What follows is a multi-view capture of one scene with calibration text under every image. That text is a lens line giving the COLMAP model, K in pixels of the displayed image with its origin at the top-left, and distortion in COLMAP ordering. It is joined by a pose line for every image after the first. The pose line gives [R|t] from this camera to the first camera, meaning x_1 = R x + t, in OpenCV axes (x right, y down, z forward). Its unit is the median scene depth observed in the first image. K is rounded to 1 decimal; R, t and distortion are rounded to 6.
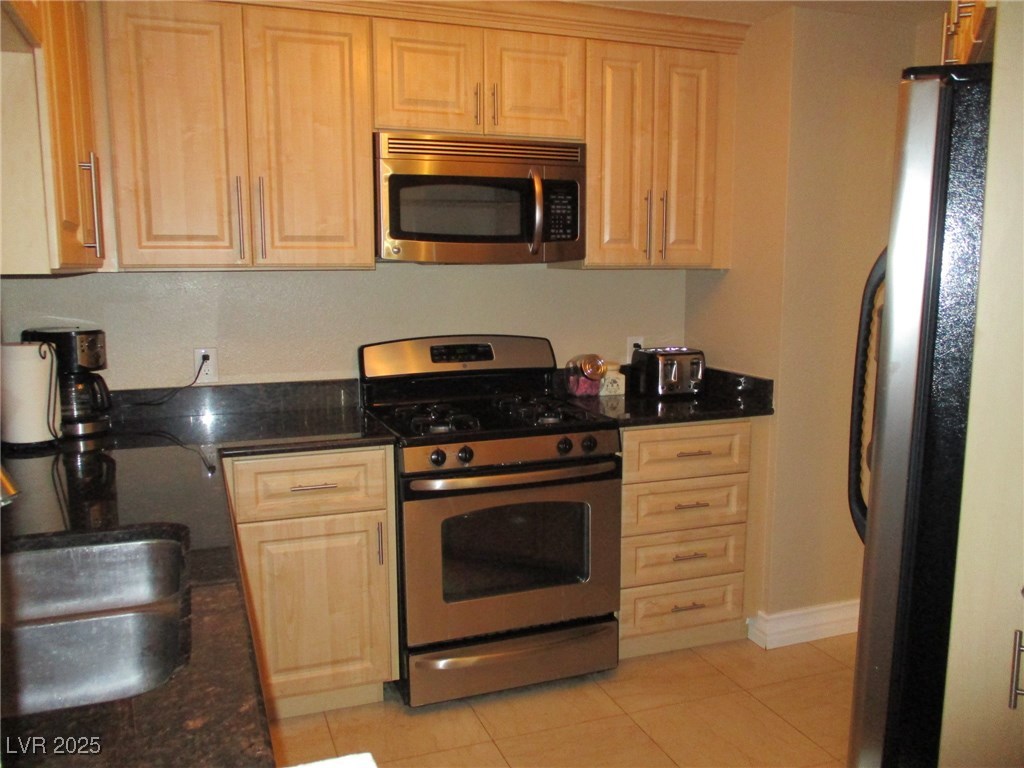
lens RADIAL K [[859.3, 0, 511.8], [0, 859.3, 384.4], [0, 0, 1]] dist [-0.030996, 0.016218]
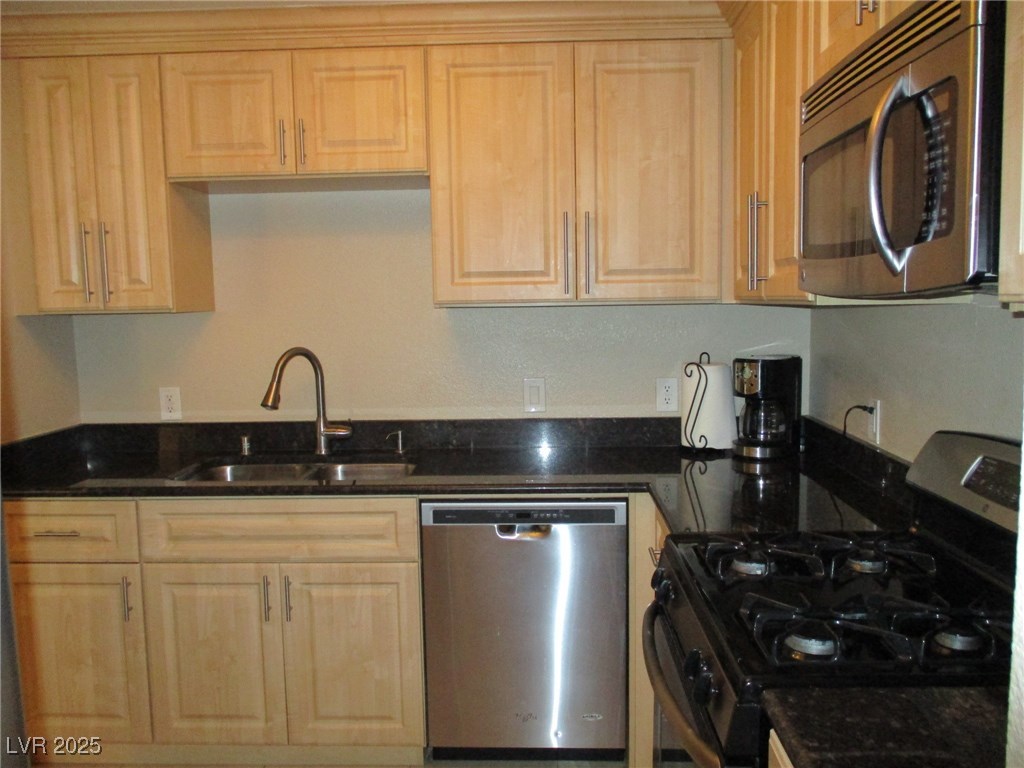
lens RADIAL K [[895.7, 0, 511.8], [0, 895.7, 384.7], [0, 0, 1]] dist [-0.002761, -0.010890]
pose [[0.923139, 0.024052, -0.383713, 0.166041], [-0.040103, 0.998621, -0.033883, -0.010071], [0.382369, 0.046666, 0.922831, 0.065175]]
